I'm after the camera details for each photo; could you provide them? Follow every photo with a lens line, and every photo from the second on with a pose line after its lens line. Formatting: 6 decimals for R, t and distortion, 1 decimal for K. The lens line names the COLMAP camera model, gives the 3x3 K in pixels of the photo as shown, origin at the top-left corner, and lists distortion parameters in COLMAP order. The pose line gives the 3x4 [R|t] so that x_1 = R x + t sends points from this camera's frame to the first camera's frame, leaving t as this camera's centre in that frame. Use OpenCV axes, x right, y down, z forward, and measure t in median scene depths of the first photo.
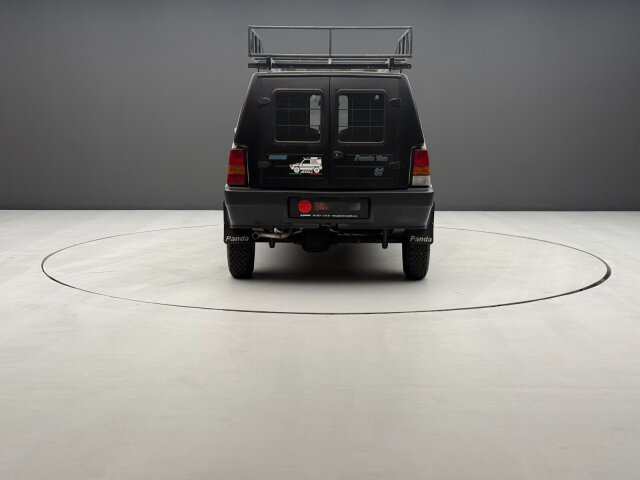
lens RADIAL K [[894.8, 0, 320.0], [0, 894.8, 240.0], [0, 0, 1]] dist [0.183917, 0.007596]
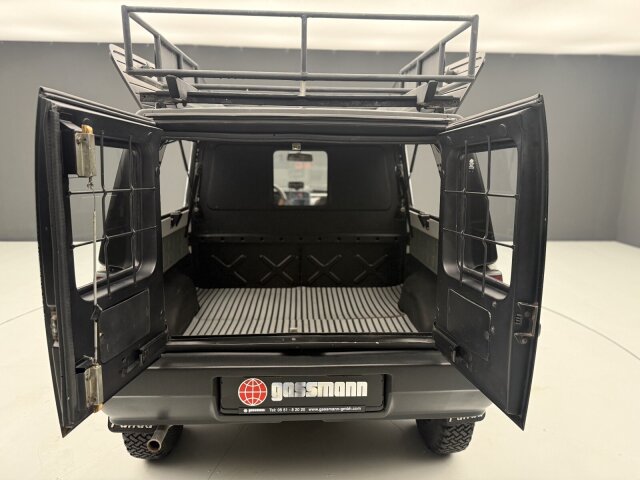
lens RADIAL K [[449.3, 0, 320.0], [0, 449.3, 240.0], [0, 0, 1]] dist [0.054257, -0.089232]
pose [[0.998608, -0.006220, 0.052377, 0.004221], [0.001982, 0.996748, 0.080562, -0.084971], [-0.052708, -0.080346, 0.995372, 0.467215]]
